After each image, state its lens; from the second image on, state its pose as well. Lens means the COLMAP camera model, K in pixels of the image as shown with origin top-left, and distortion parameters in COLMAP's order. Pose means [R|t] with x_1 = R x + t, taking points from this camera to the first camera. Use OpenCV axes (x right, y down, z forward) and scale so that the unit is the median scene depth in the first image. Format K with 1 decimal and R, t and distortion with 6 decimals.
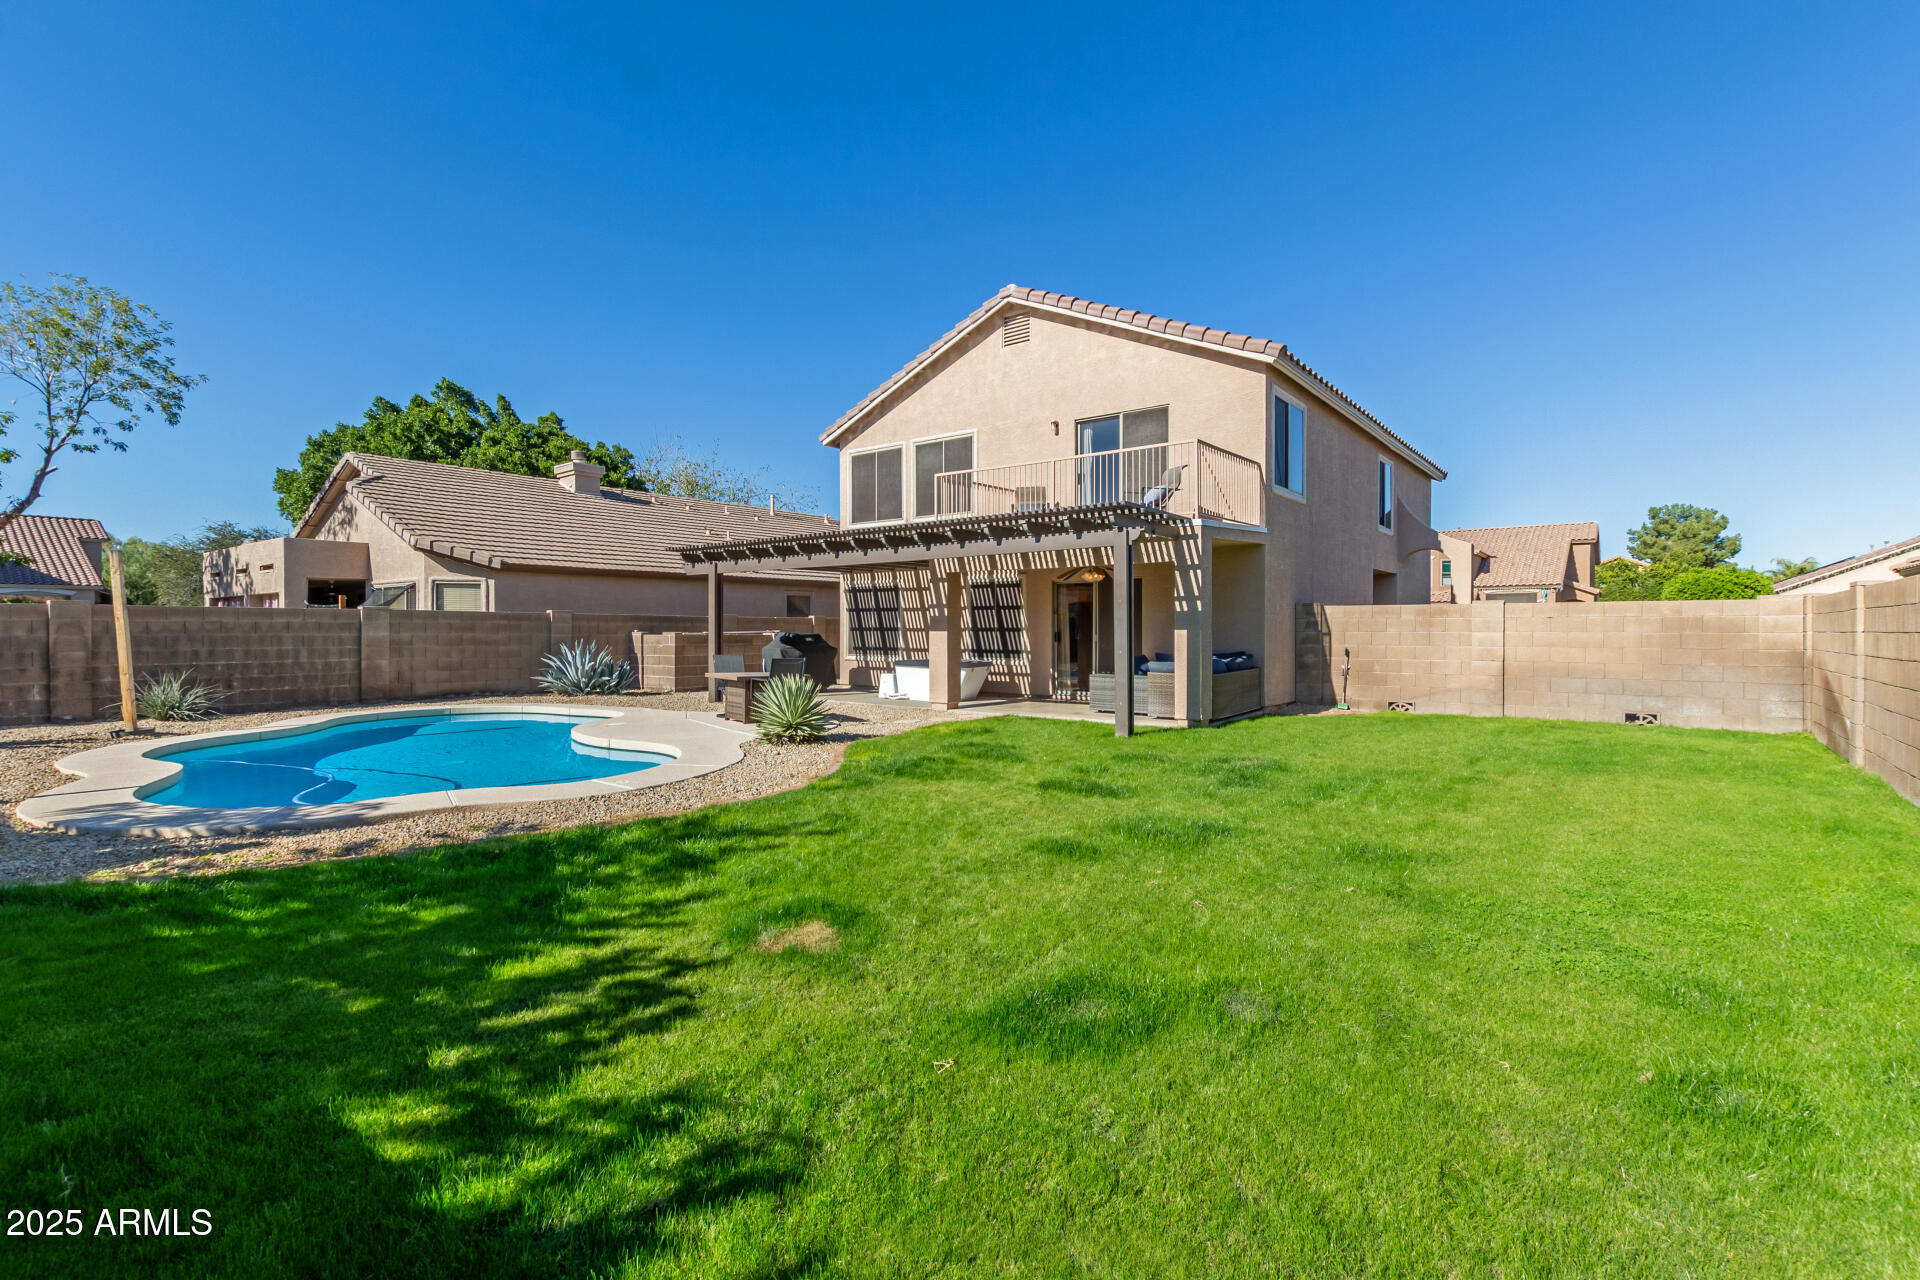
lens RADIAL K [[883.9, 0, 958.7], [0, 883.9, 636.4], [0, 0, 1]] dist [0.002683, -0.001119]
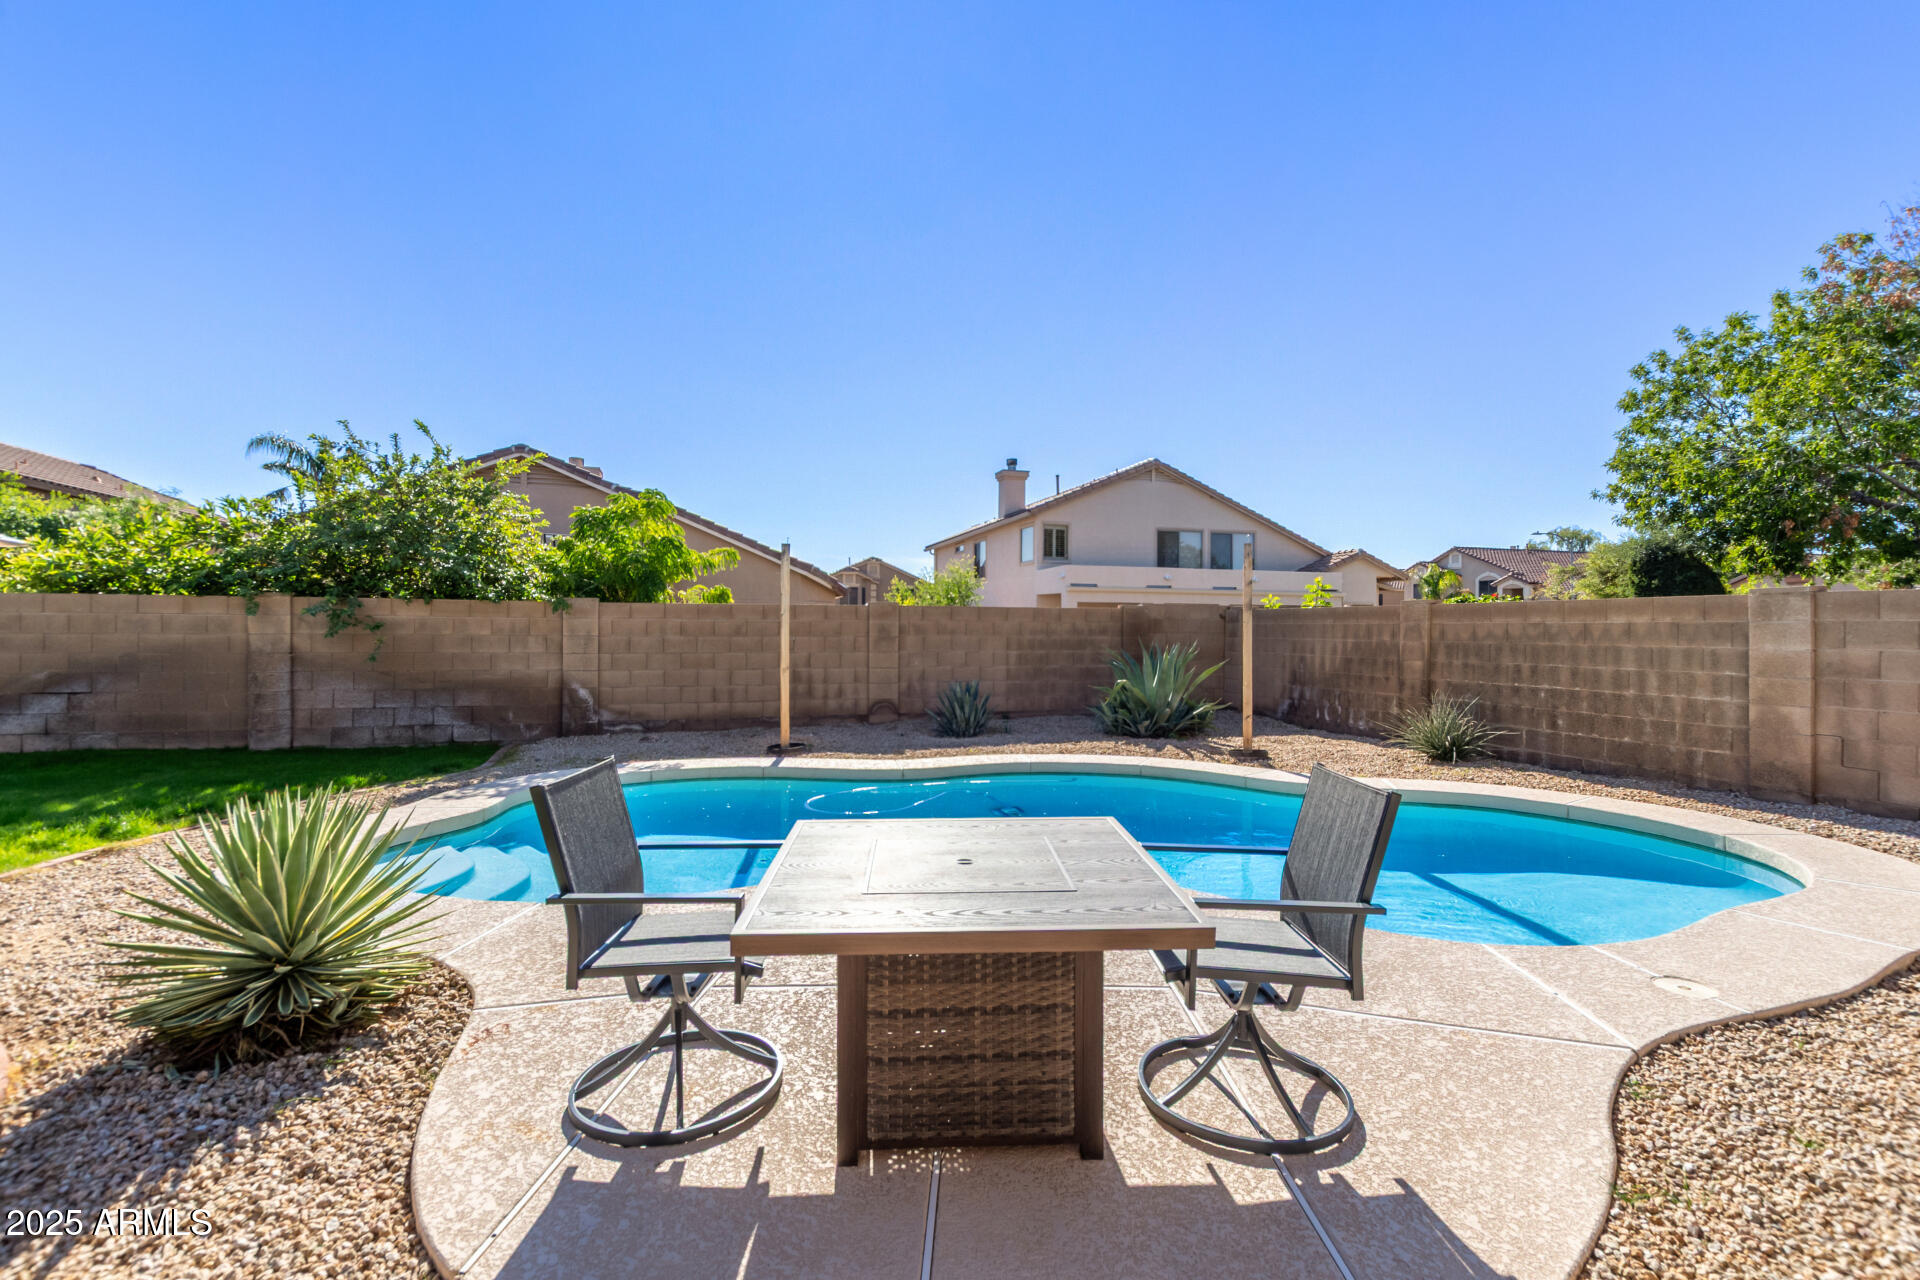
lens RADIAL K [[883.9, 0, 964.2], [0, 883.9, 633.9], [0, 0, 1]] dist [0.002683, -0.001119]
pose [[-0.580519, 0.003046, -0.814241, -0.052198], [-0.009681, 0.999897, 0.010642, -0.011248], [0.814189, 0.014060, -0.580430, 0.970839]]
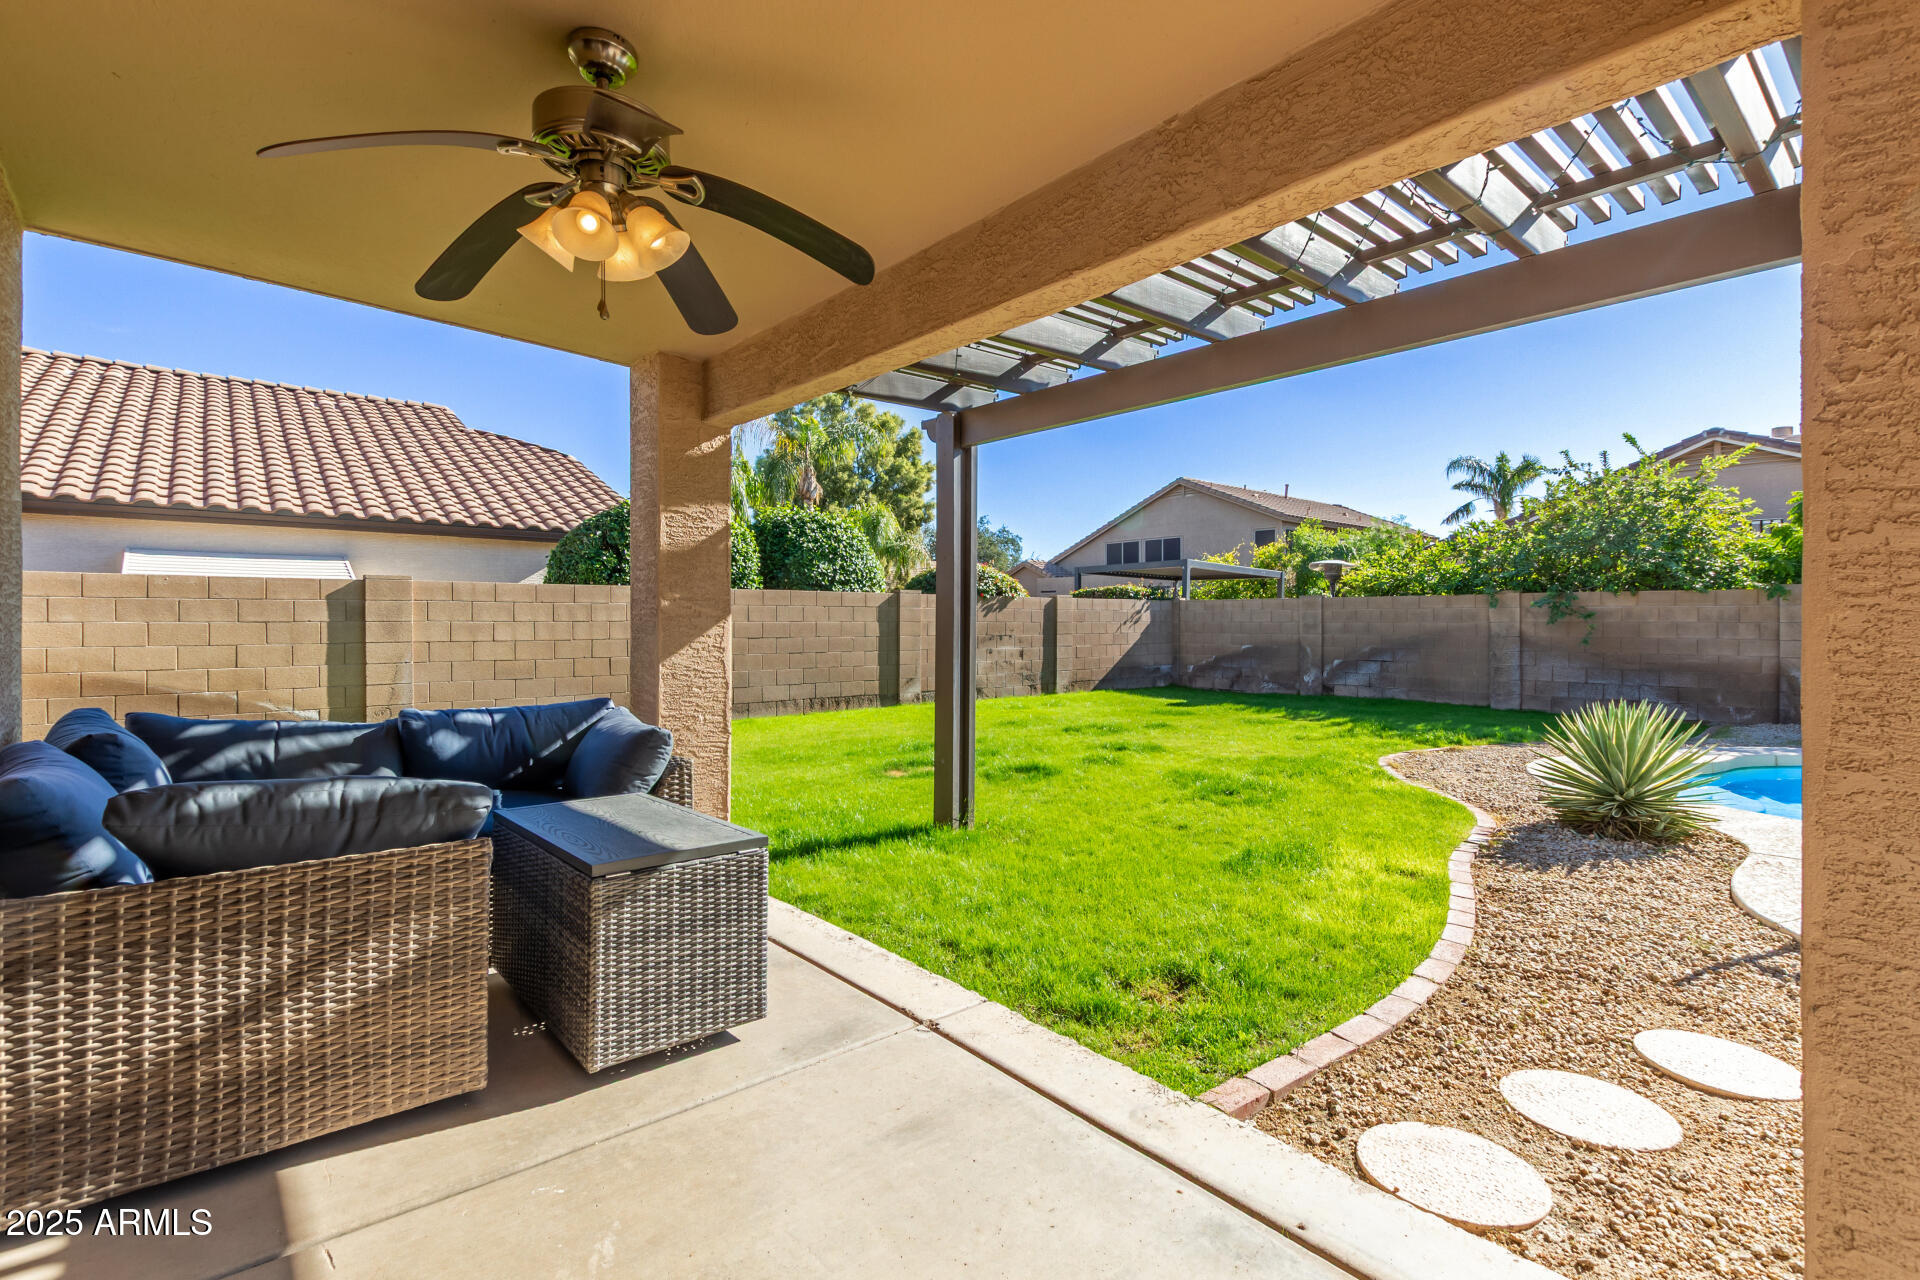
lens RADIAL K [[883.9, 0, 964.7], [0, 883.9, 630.1], [0, 0, 1]] dist [0.002683, -0.001119]
pose [[-0.980218, 0.001853, 0.197912, 0.071110], [0.004737, 0.999889, 0.014099, -0.005646], [-0.197864, 0.014758, -0.980118, 1.141077]]
